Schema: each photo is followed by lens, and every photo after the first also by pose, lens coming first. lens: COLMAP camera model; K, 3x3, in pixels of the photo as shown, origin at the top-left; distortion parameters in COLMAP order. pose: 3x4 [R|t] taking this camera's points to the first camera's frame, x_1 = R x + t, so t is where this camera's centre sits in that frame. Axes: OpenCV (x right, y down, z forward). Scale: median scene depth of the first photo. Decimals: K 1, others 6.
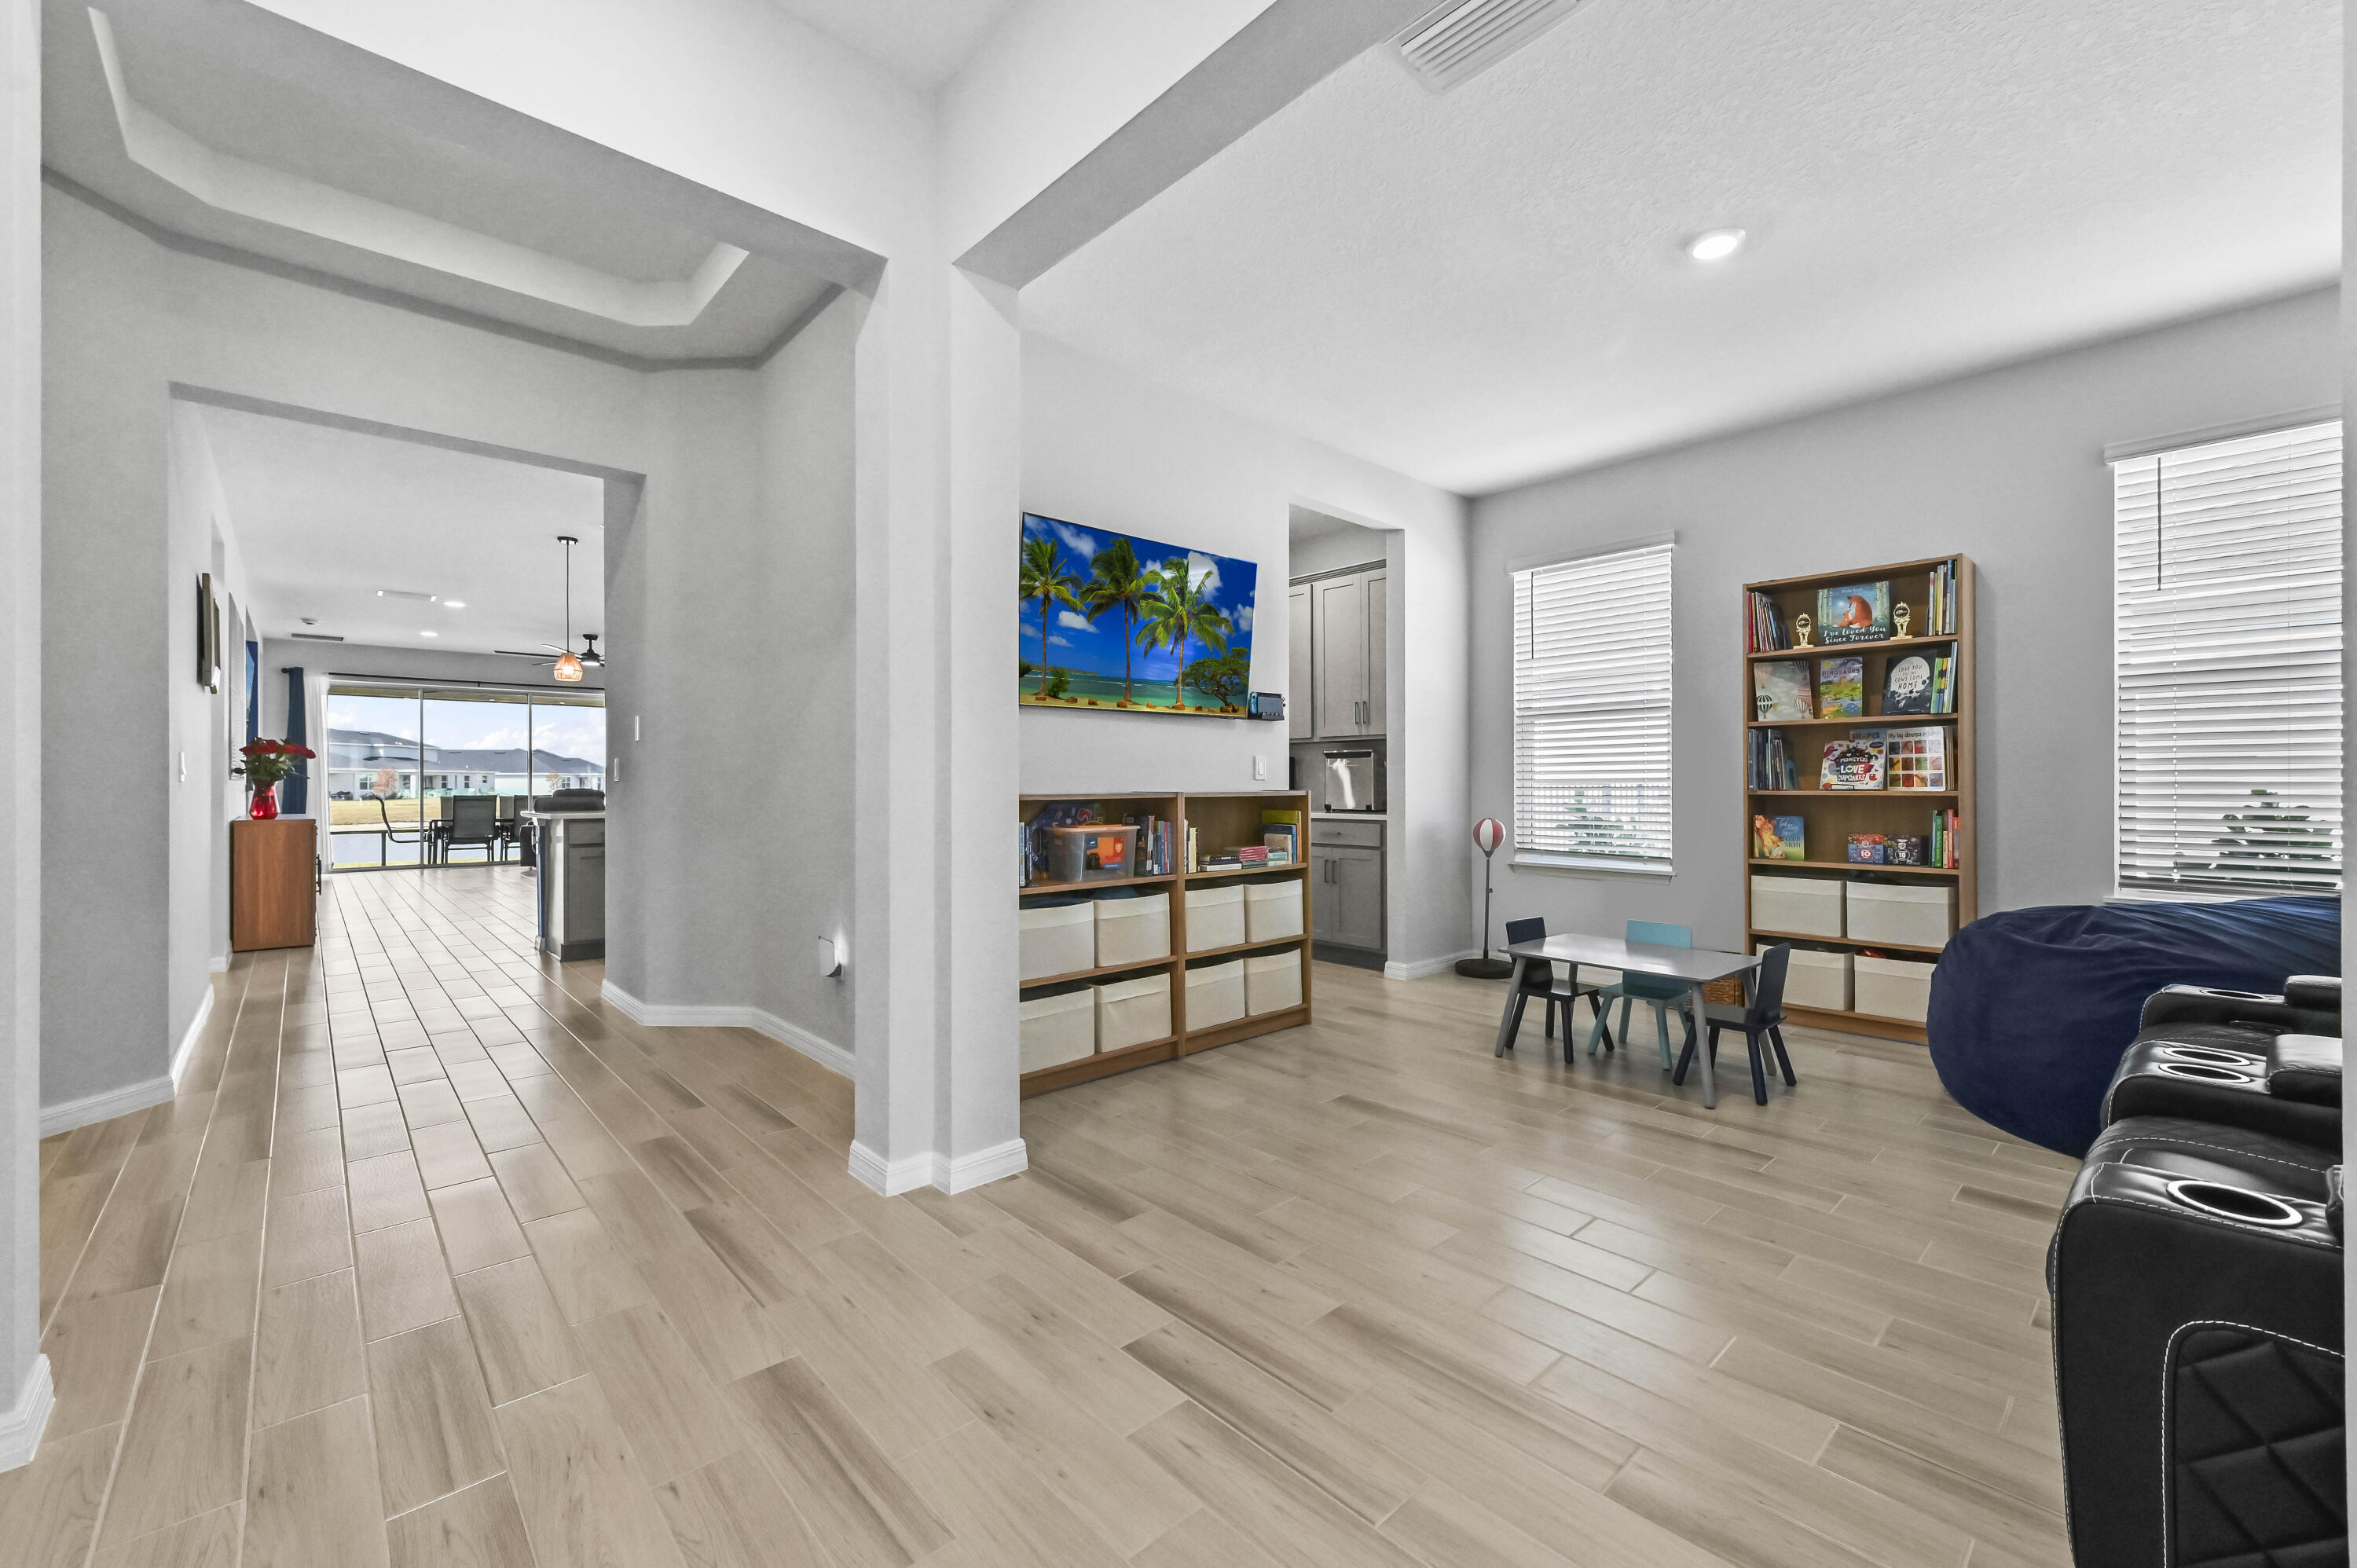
lens RADIAL K [[941.5, 0, 1178.5], [0, 941.5, 784.0], [0, 0, 1]] dist [0.014405, -0.000081]
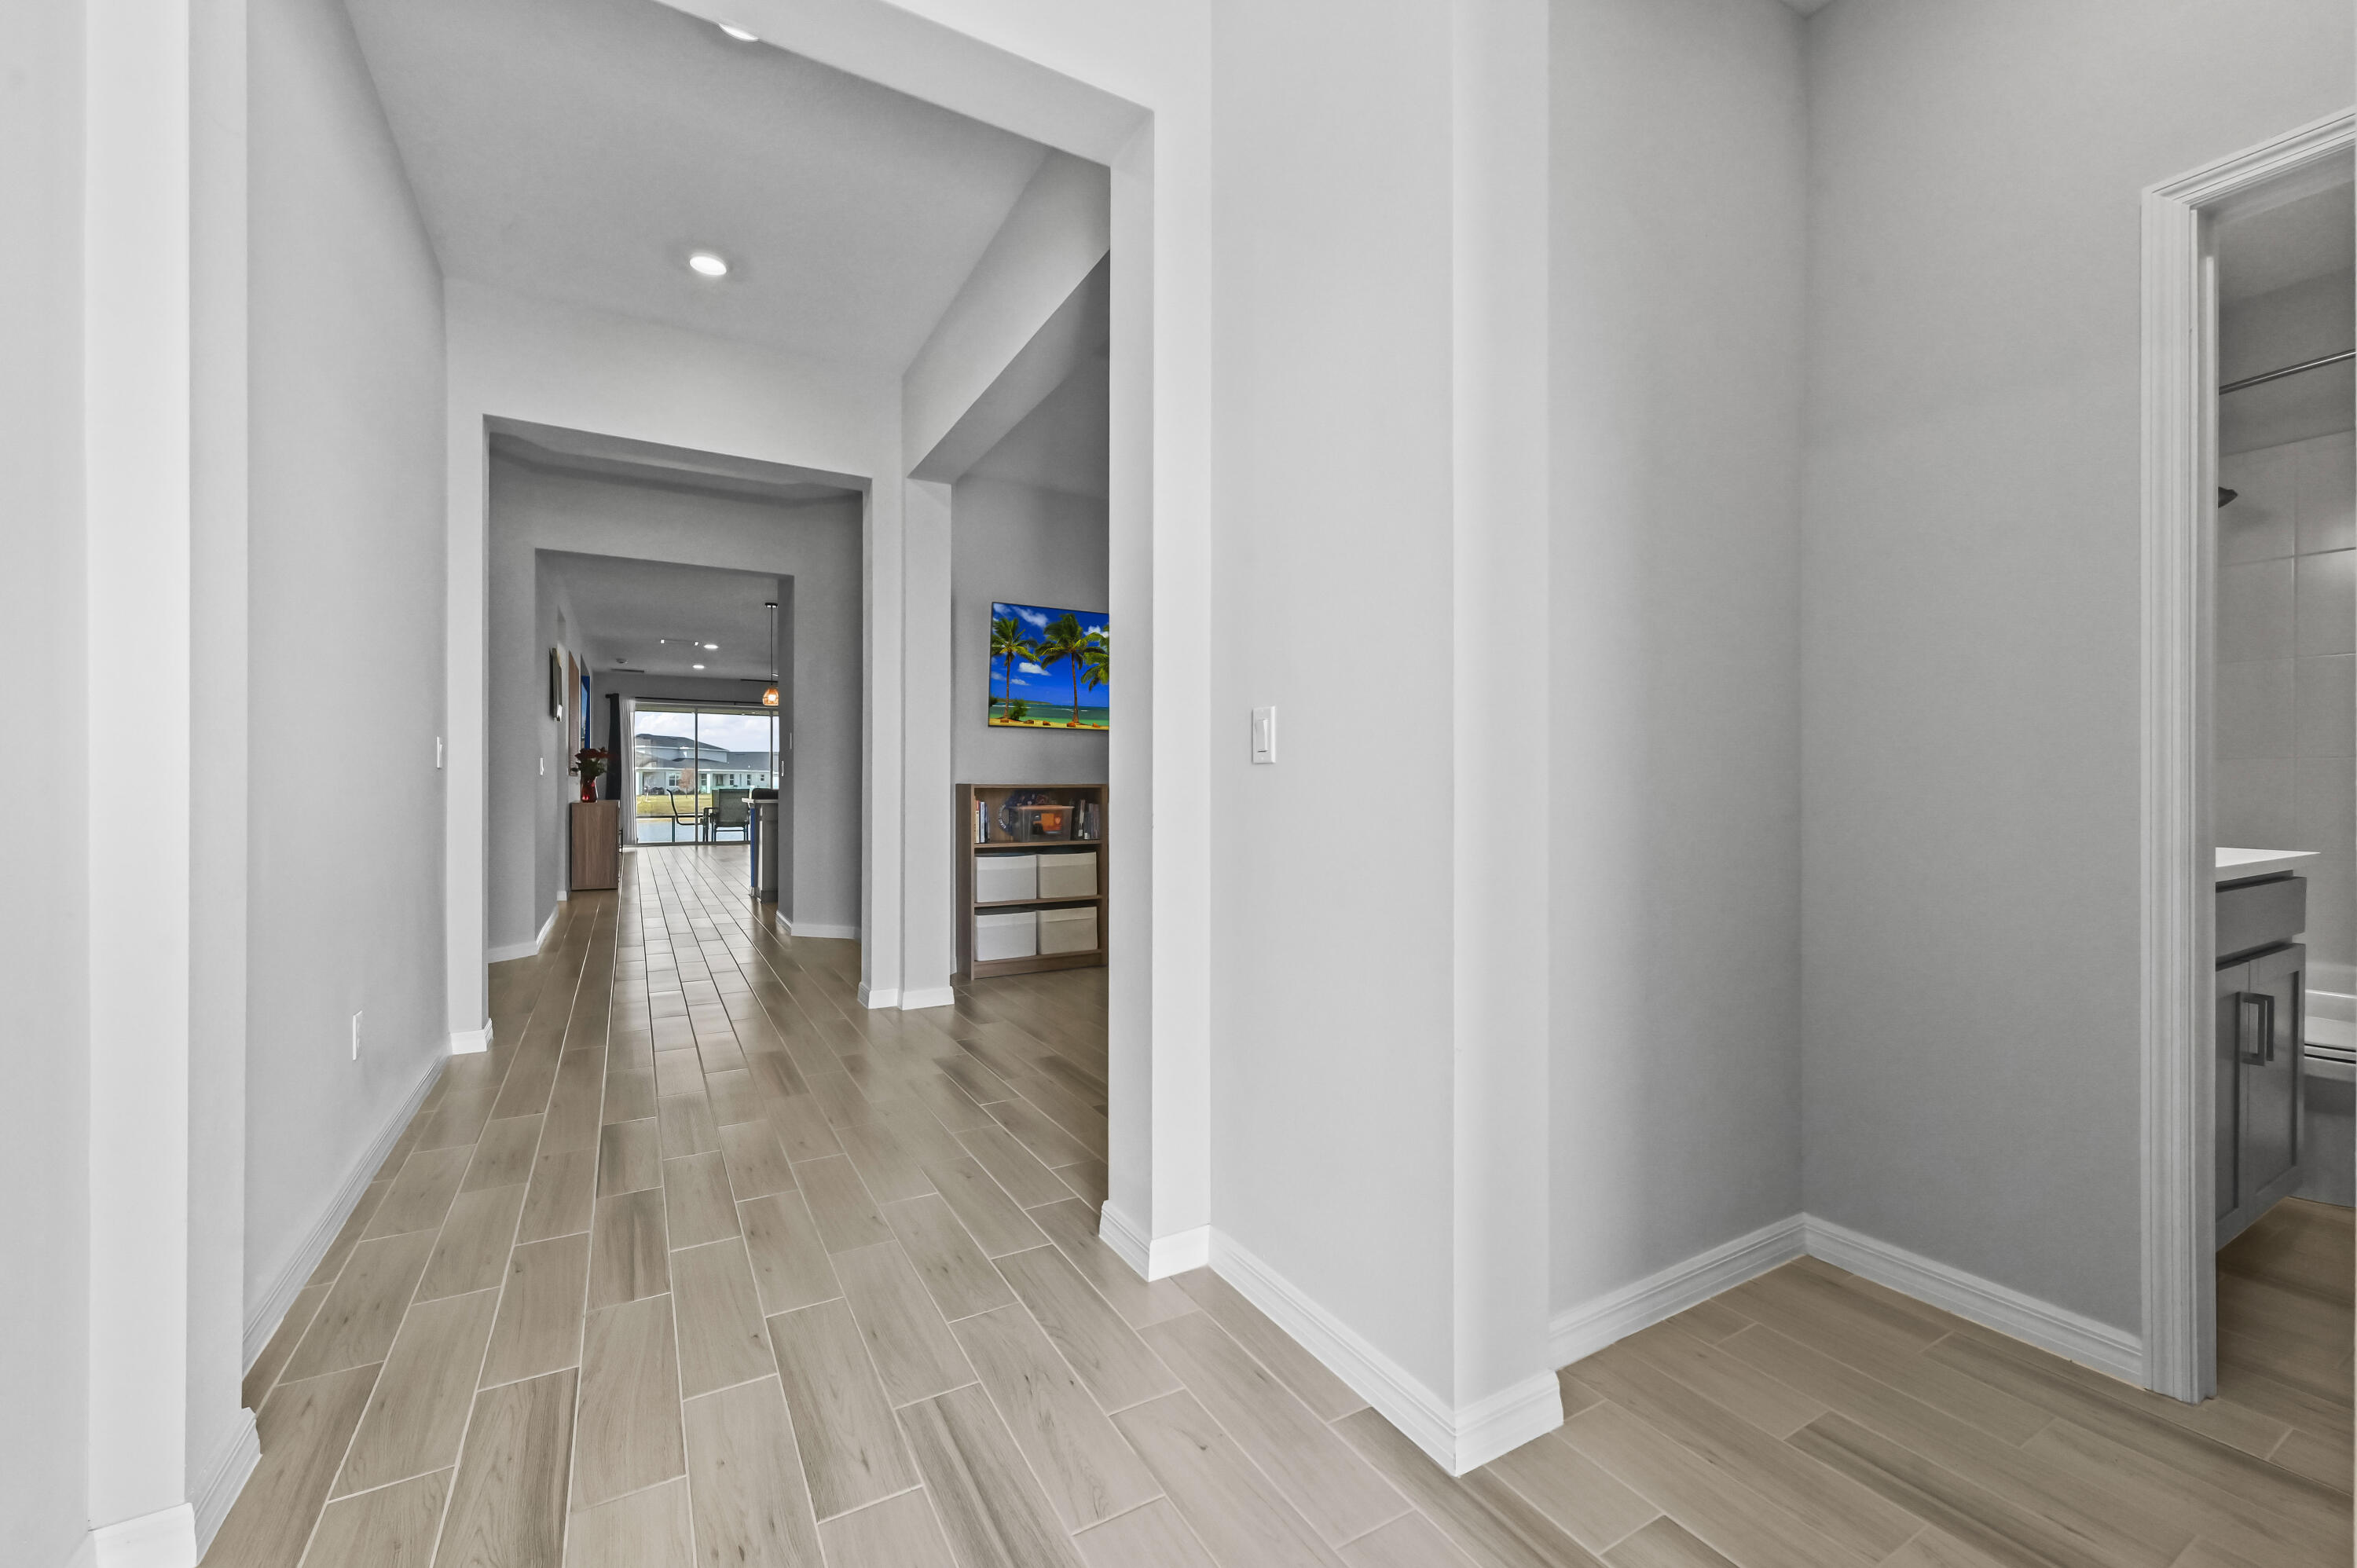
lens RADIAL K [[941.5, 0, 1178.5], [0, 941.5, 784.0], [0, 0, 1]] dist [0.014405, -0.000081]
pose [[0.976243, 0.004733, -0.216627, 0.368052], [-0.004782, 0.999989, 0.000297, 0.007279], [0.216626, 0.000746, 0.976254, -0.342630]]
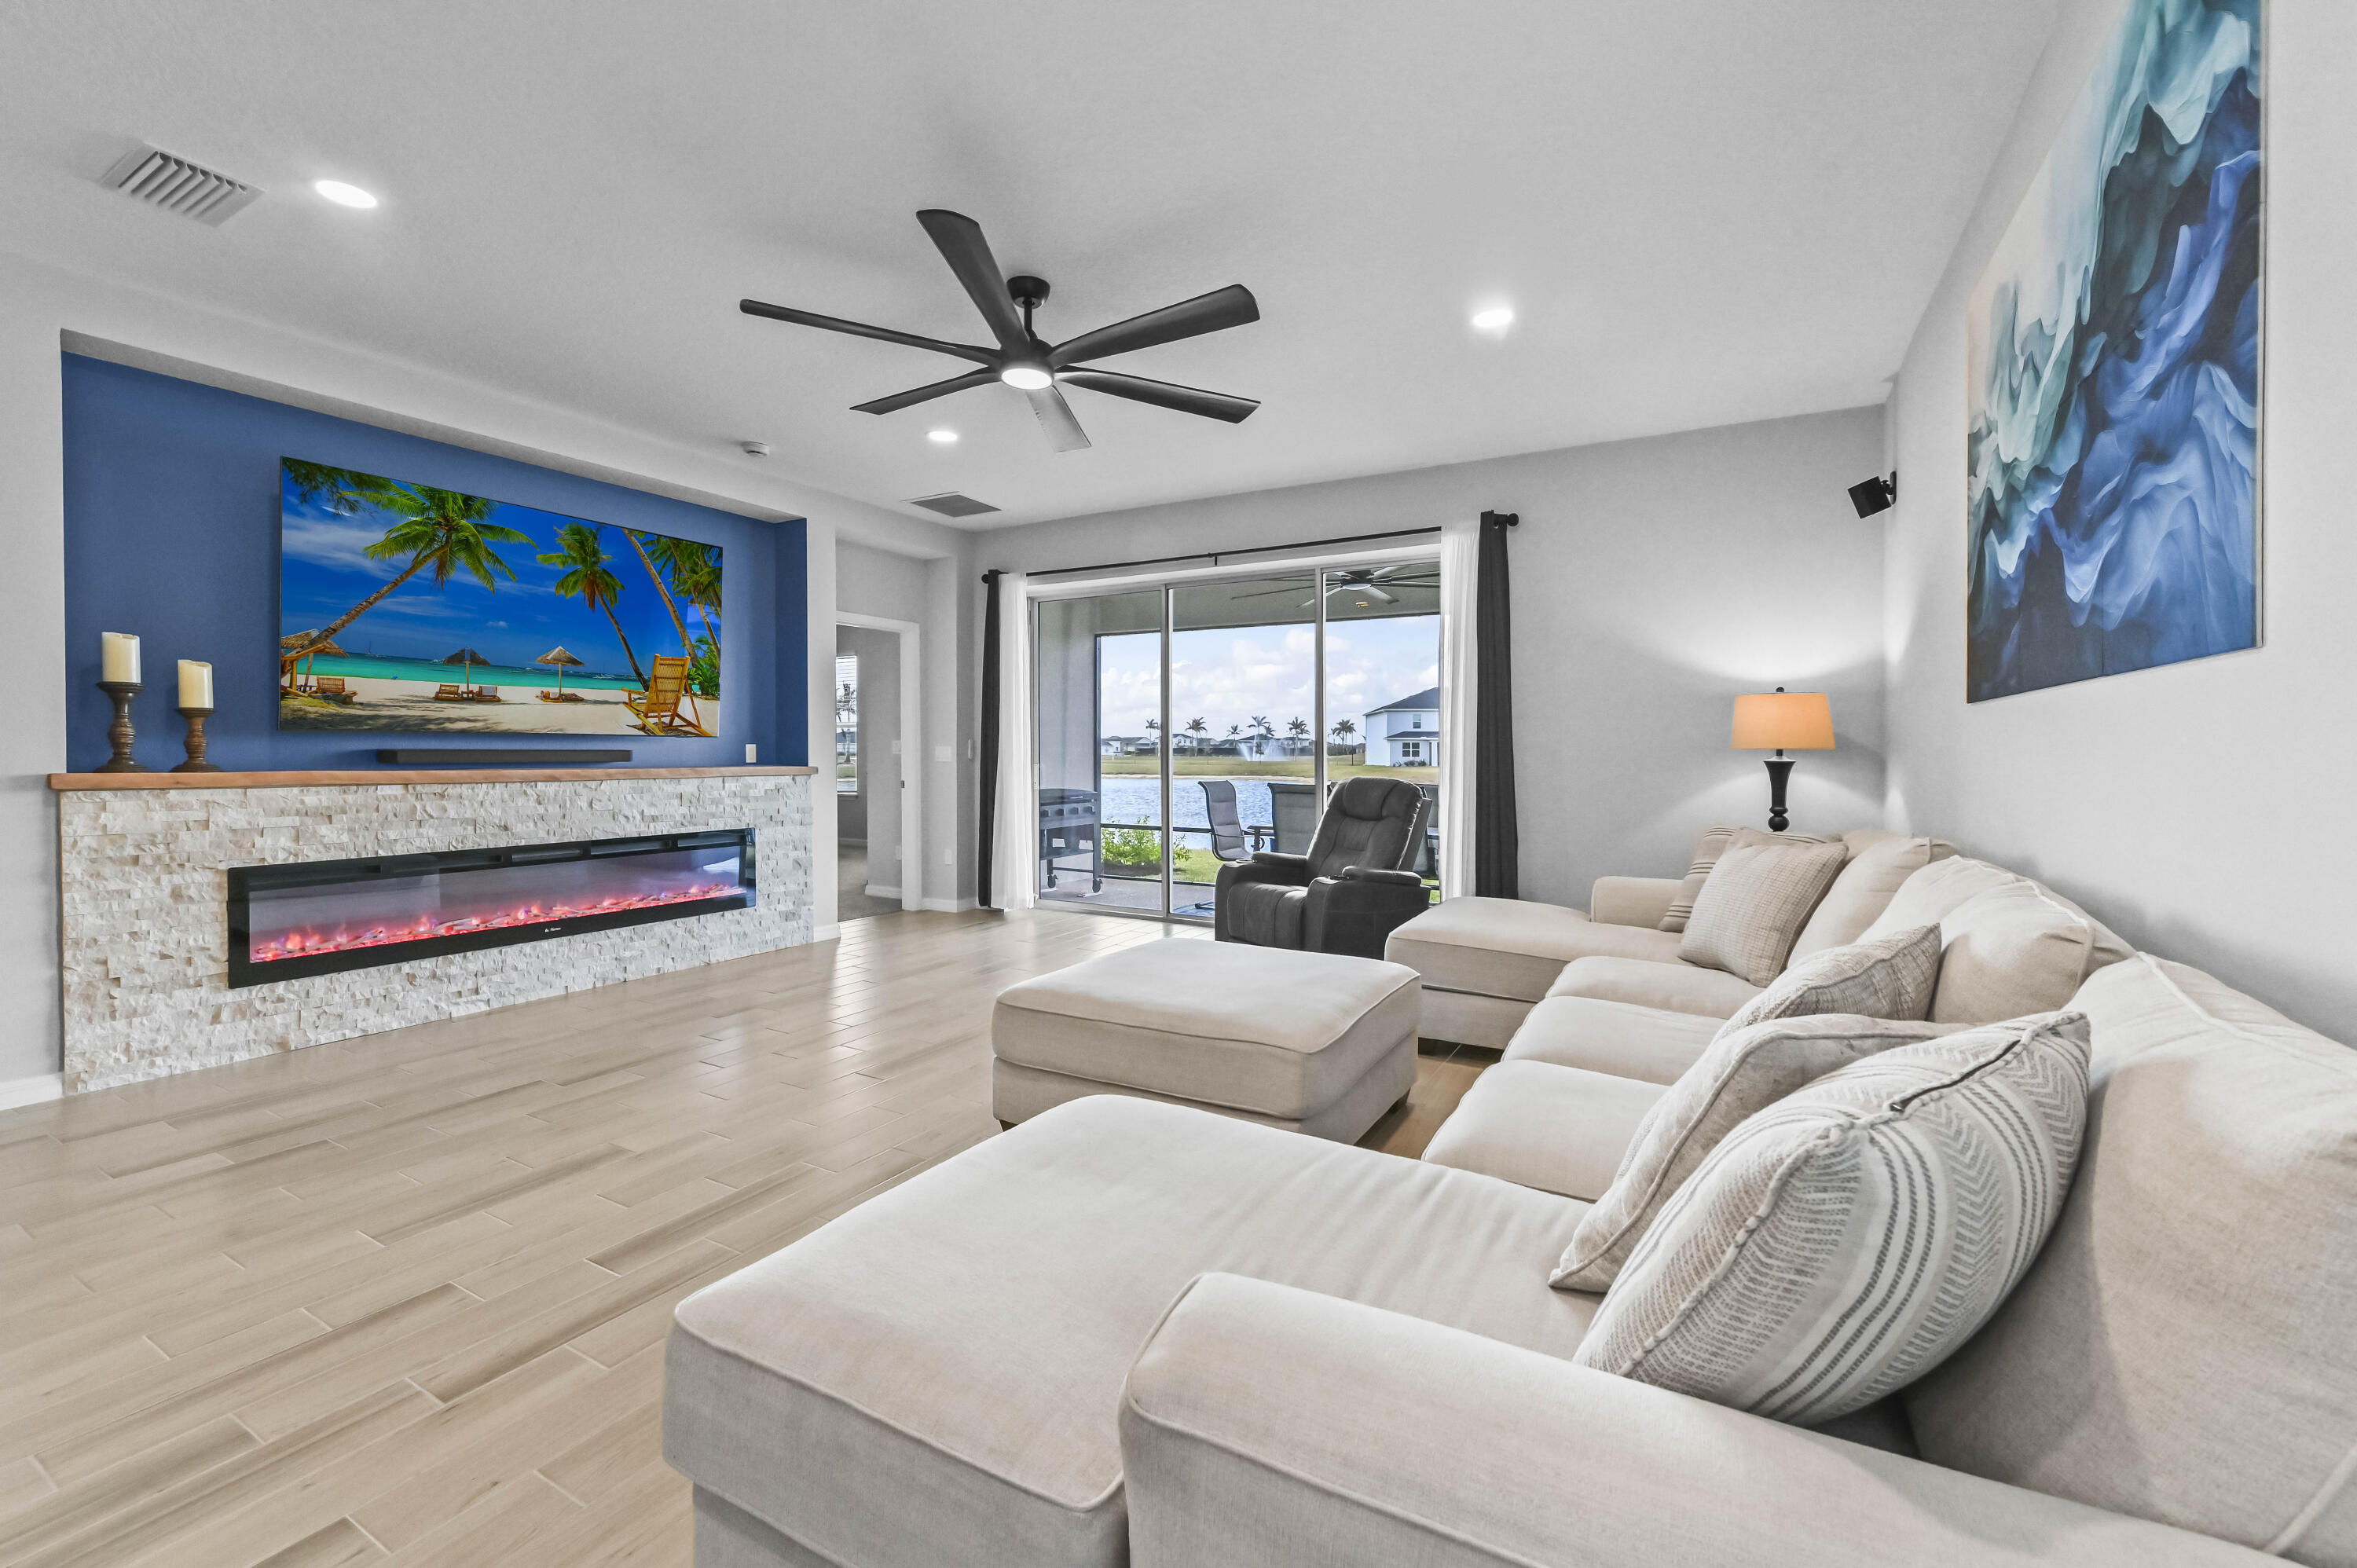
lens RADIAL K [[960.8, 0, 1184.4], [0, 960.8, 756.0], [0, 0, 1]] dist [0.013686, -0.005641]
pose [[0.308589, 0.007921, -0.951162, -0.848271], [-0.004777, 0.999966, 0.006777, -0.025786], [0.951183, 0.002452, 0.308616, 2.564513]]
